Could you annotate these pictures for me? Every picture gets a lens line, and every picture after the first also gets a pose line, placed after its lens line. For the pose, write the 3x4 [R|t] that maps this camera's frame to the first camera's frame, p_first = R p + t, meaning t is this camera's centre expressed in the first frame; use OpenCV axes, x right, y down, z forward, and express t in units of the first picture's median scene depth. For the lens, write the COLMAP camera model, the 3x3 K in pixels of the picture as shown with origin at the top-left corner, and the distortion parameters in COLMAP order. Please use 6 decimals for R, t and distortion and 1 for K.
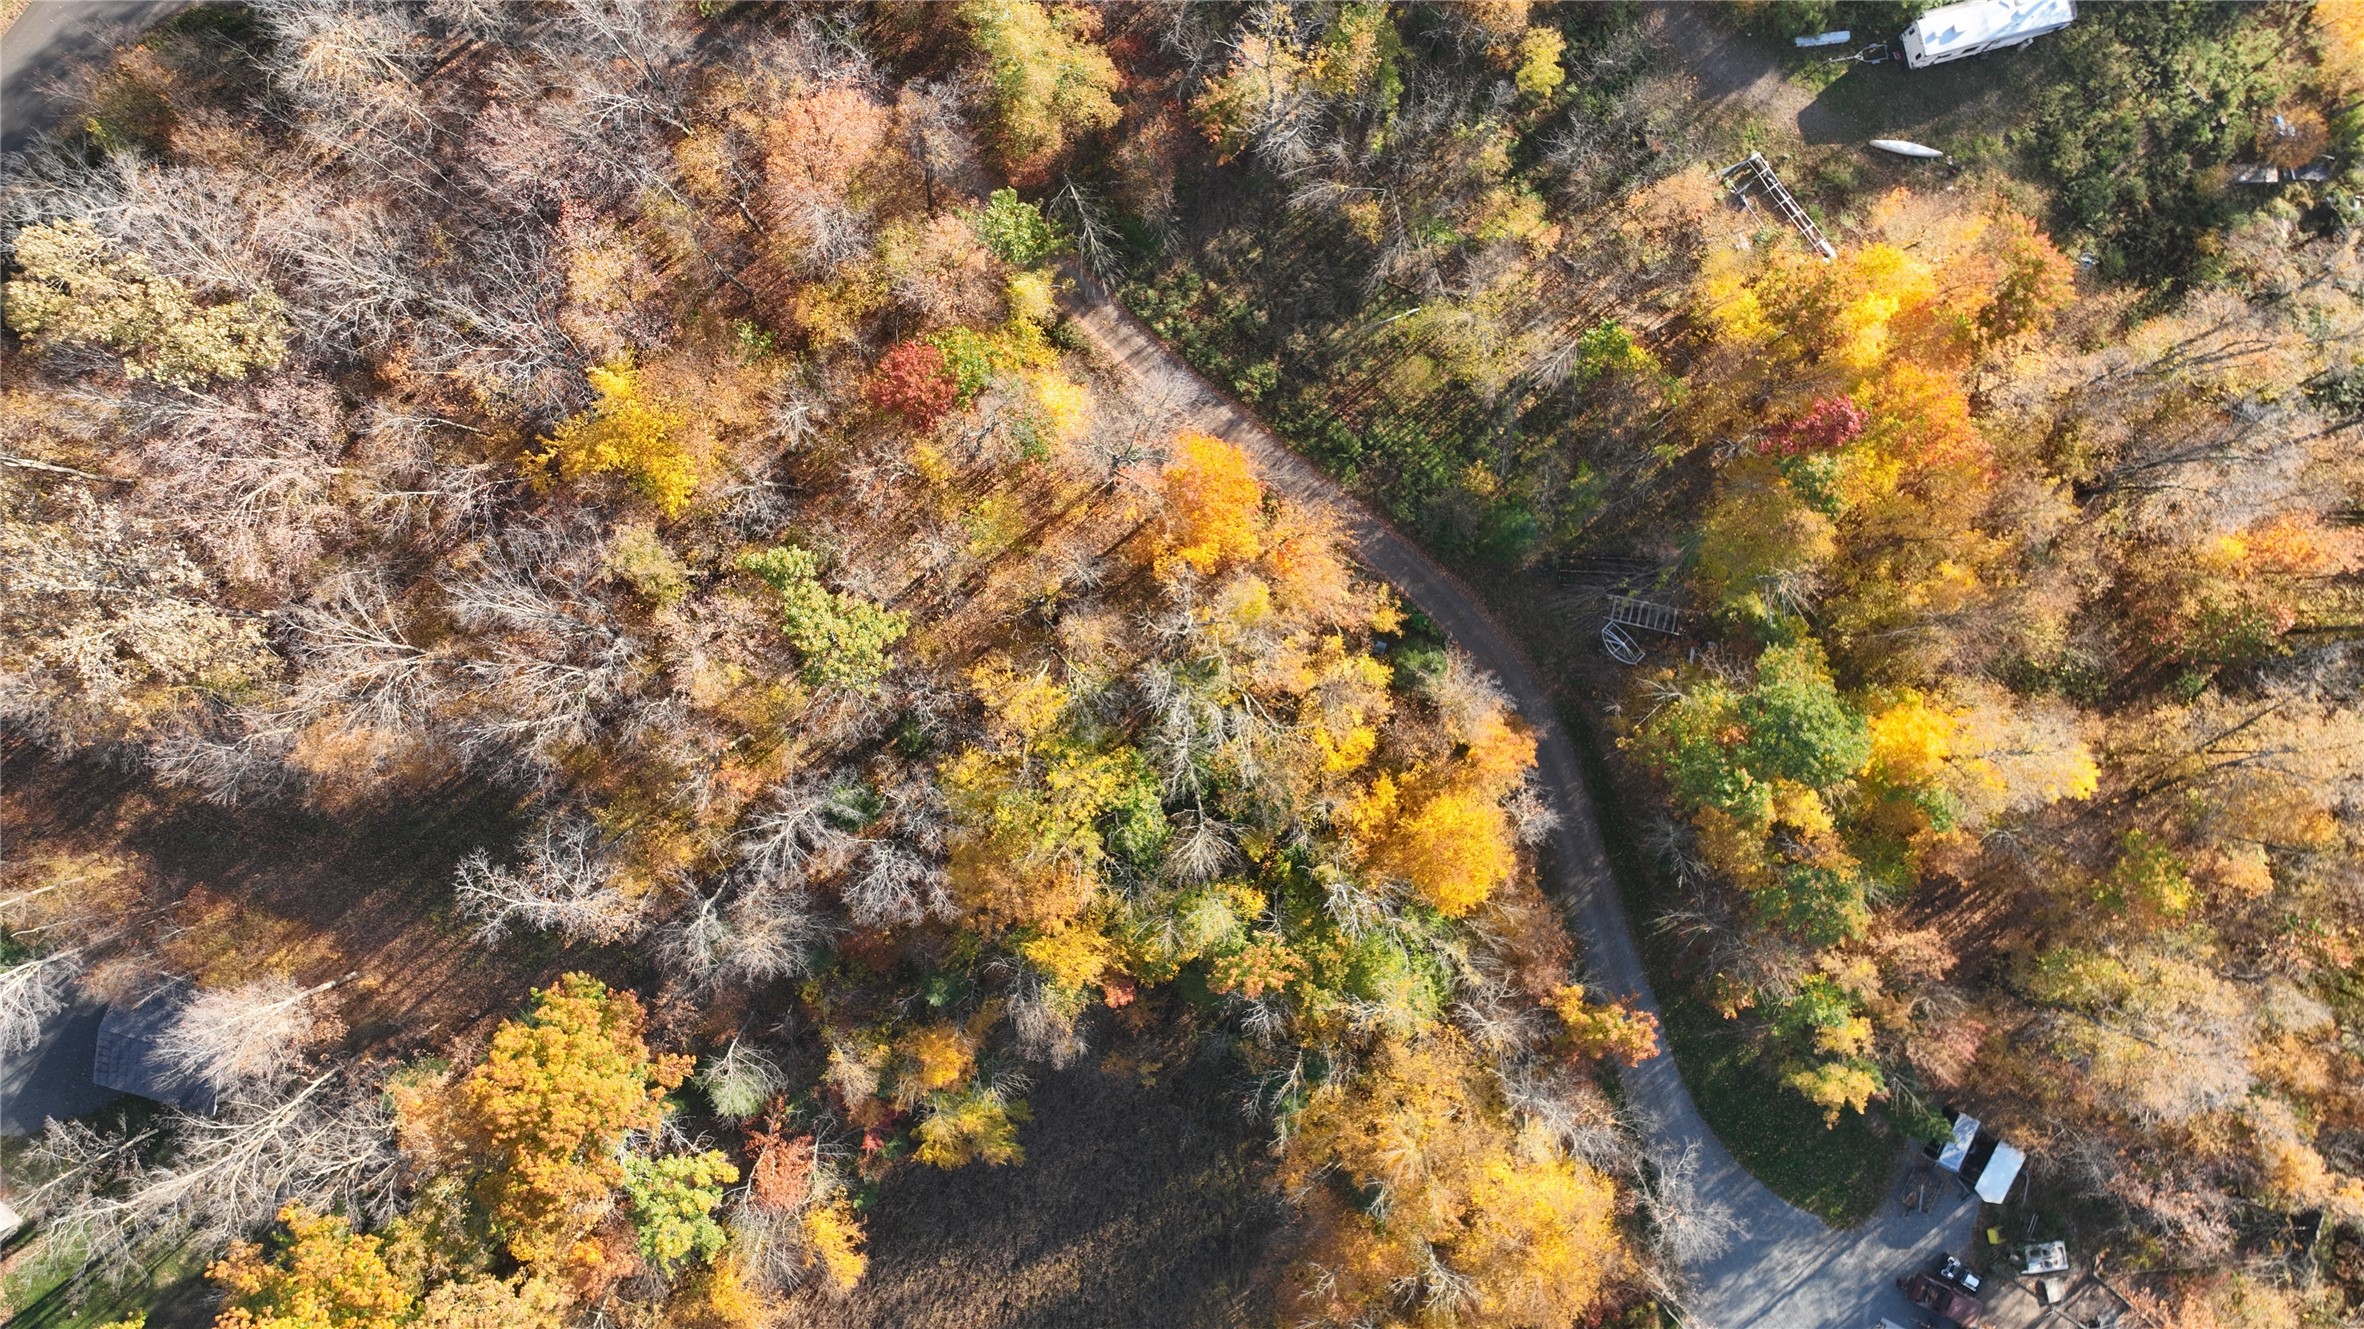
lens RADIAL K [[1659.1, 0, 1182.0], [0, 1659.1, 664.5], [0, 0, 1]] dist [0.001294, 0.005386]
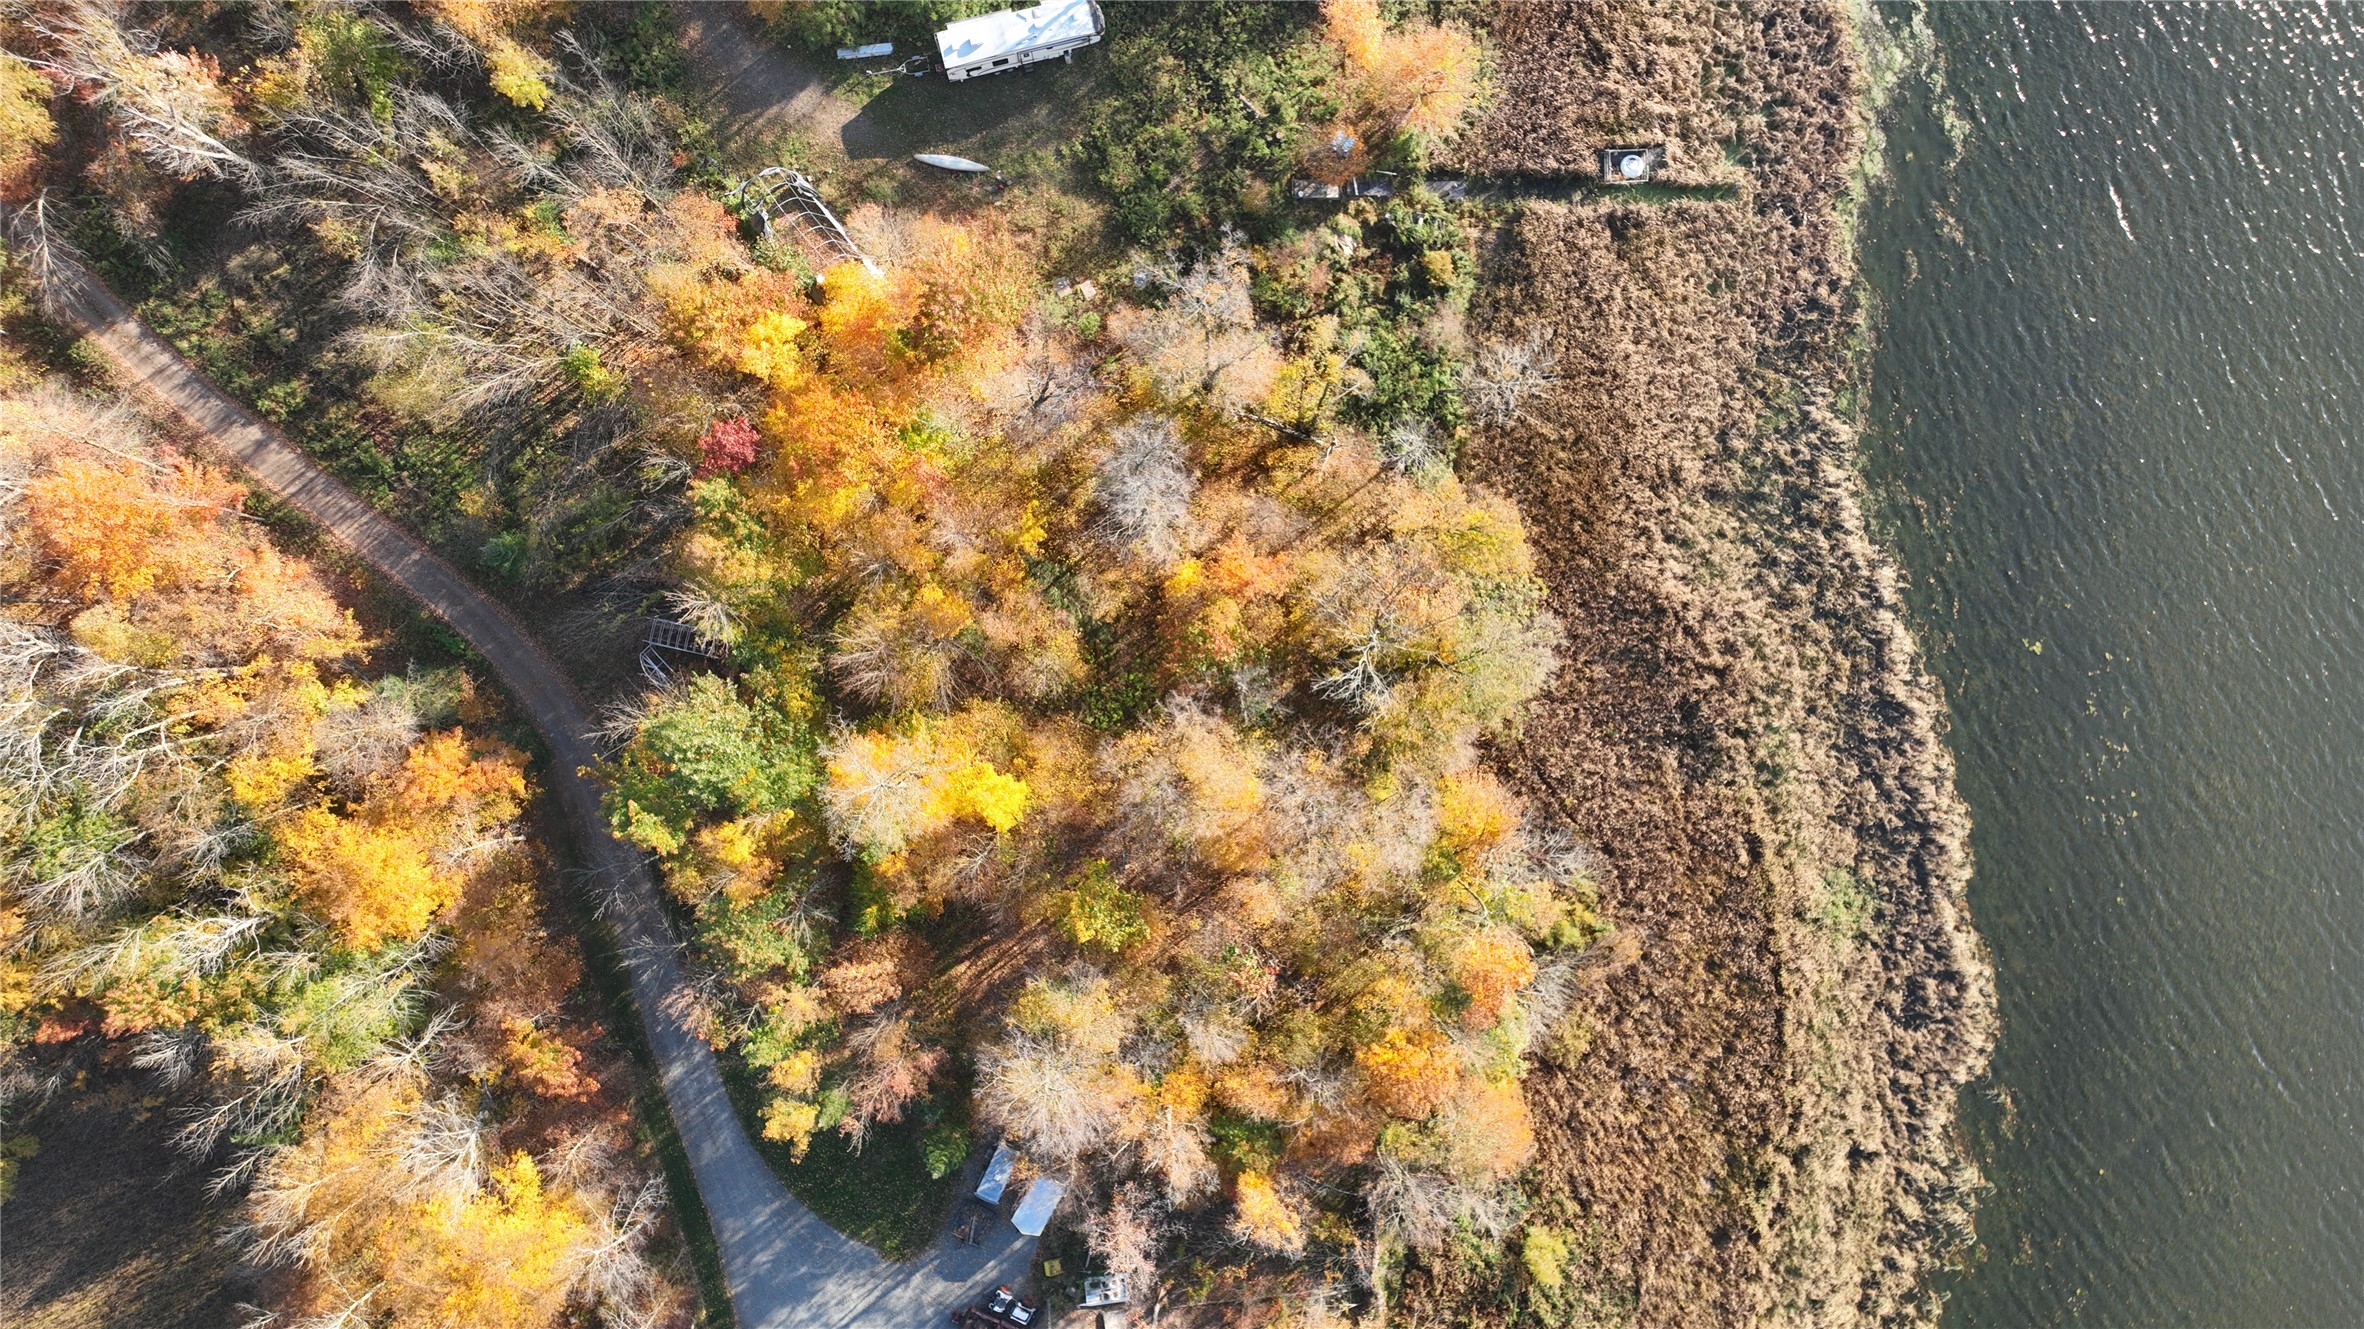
lens RADIAL K [[1659.1, 0, 1182.0], [0, 1659.1, 664.5], [0, 0, 1]] dist [0.001294, 0.005386]
pose [[0.999979, -0.001667, 0.006333, 0.568331], [0.001650, 0.999995, 0.002658, -0.016666], [-0.006337, -0.002647, 0.999976, 0.016953]]
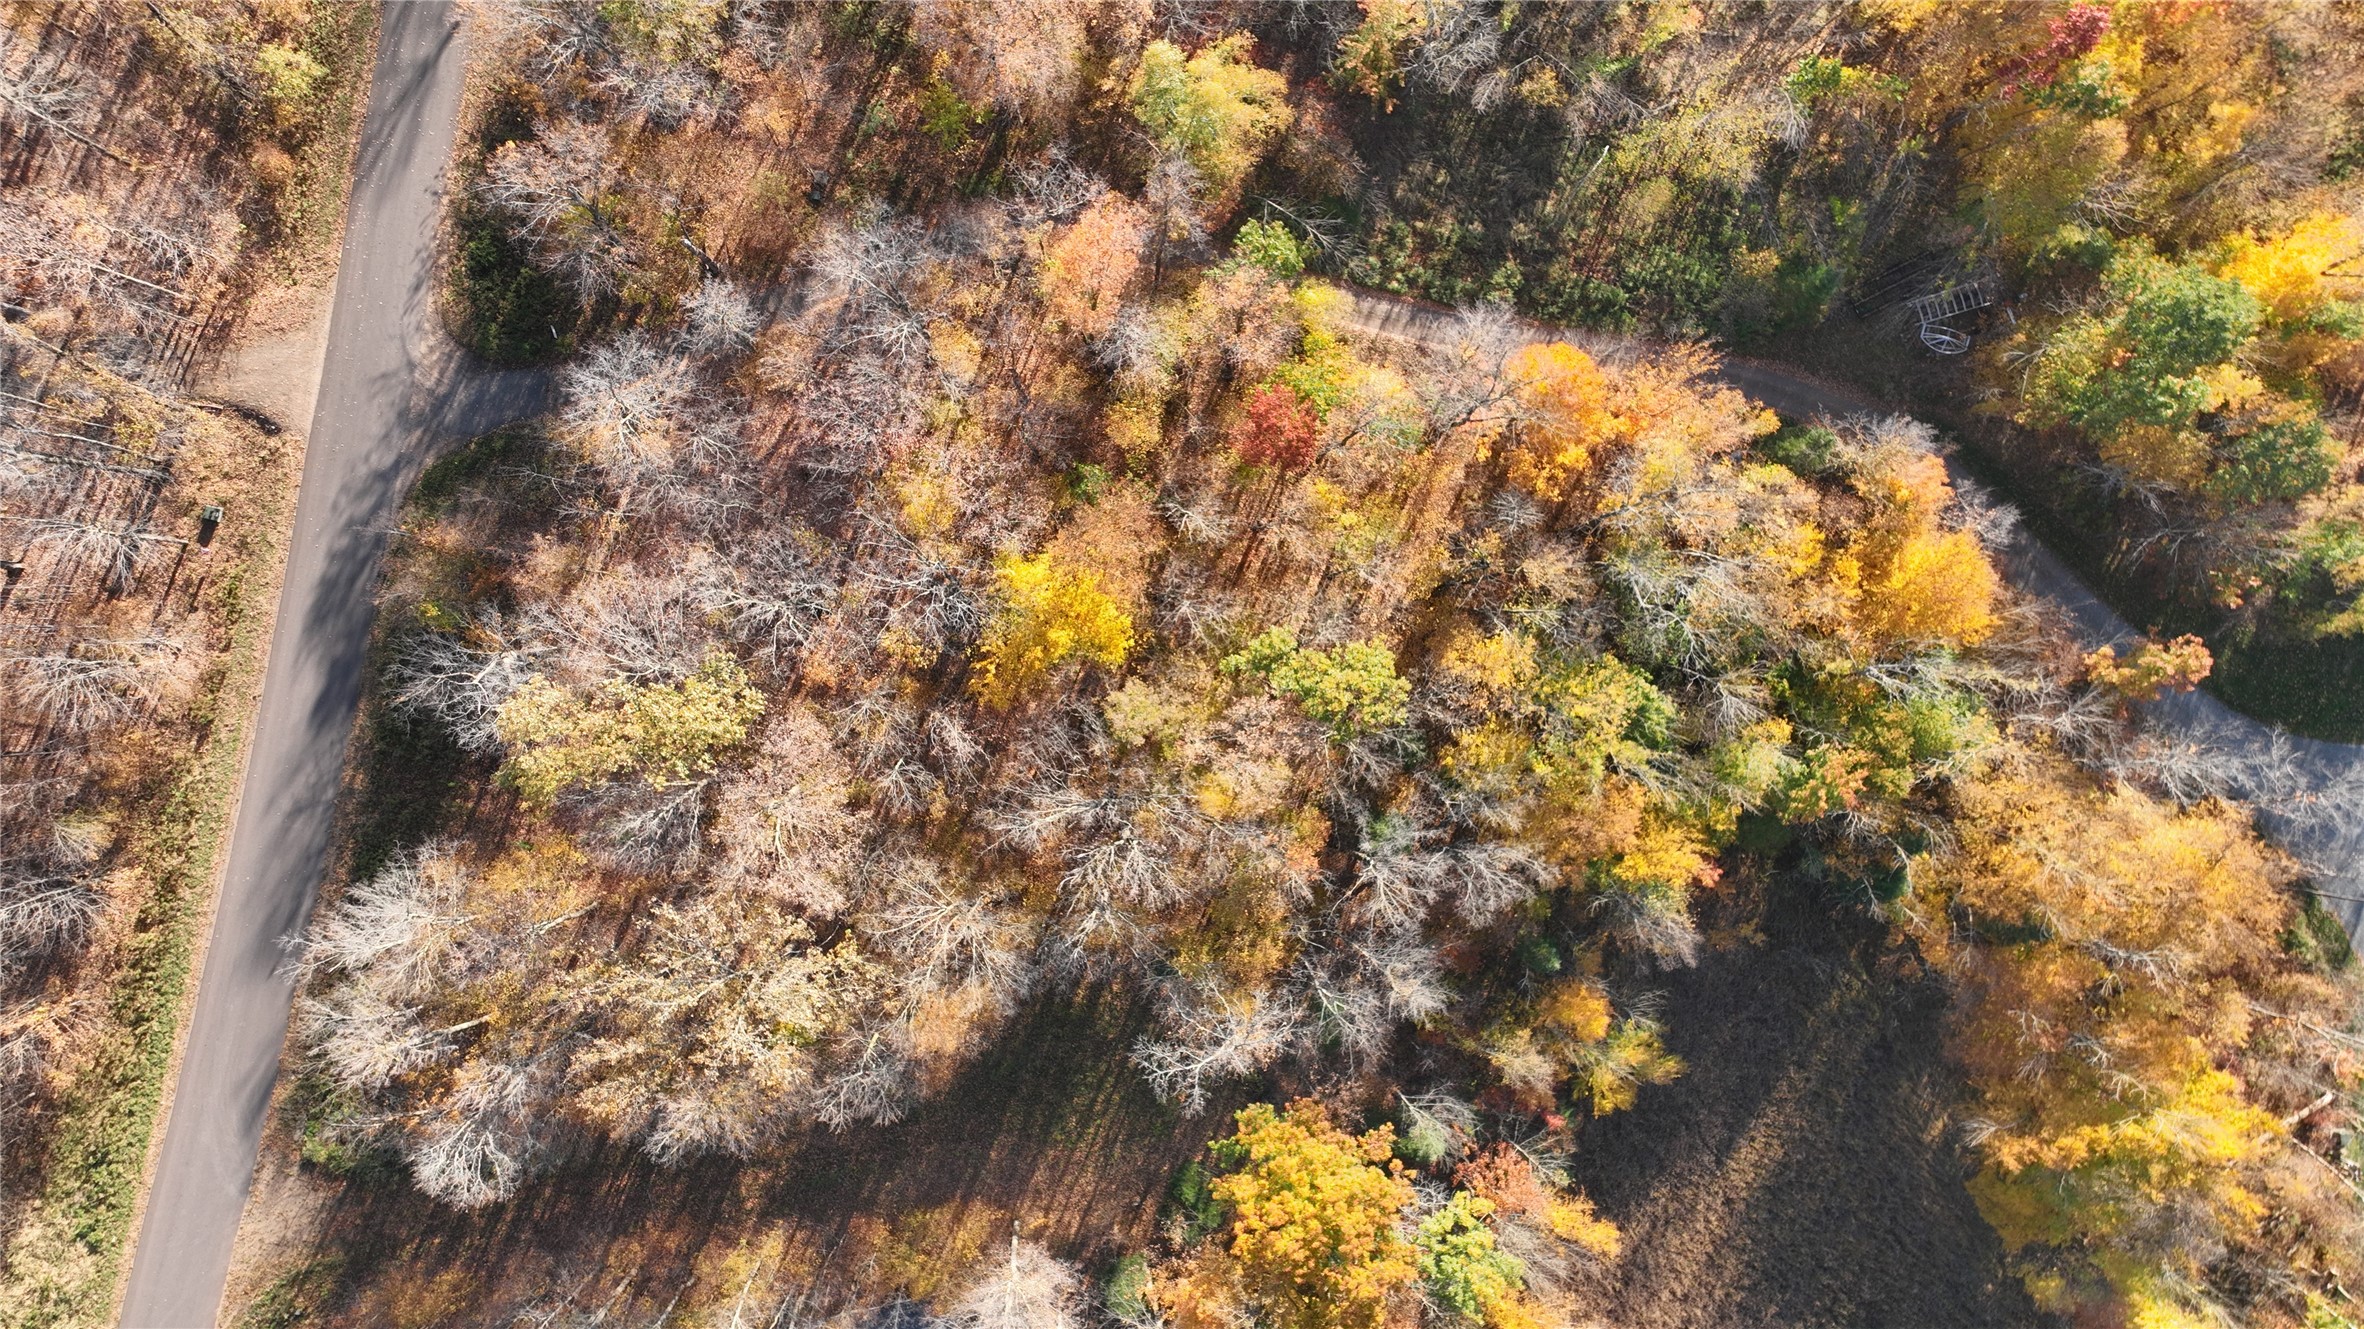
lens RADIAL K [[1659.1, 0, 1182.0], [0, 1659.1, 664.5], [0, 0, 1]] dist [0.001294, 0.005386]
pose [[0.875899, -0.482464, -0.005440, -0.233083], [0.482482, 0.875902, 0.002555, -0.065536], [0.003532, -0.004862, 0.999982, -0.015412]]
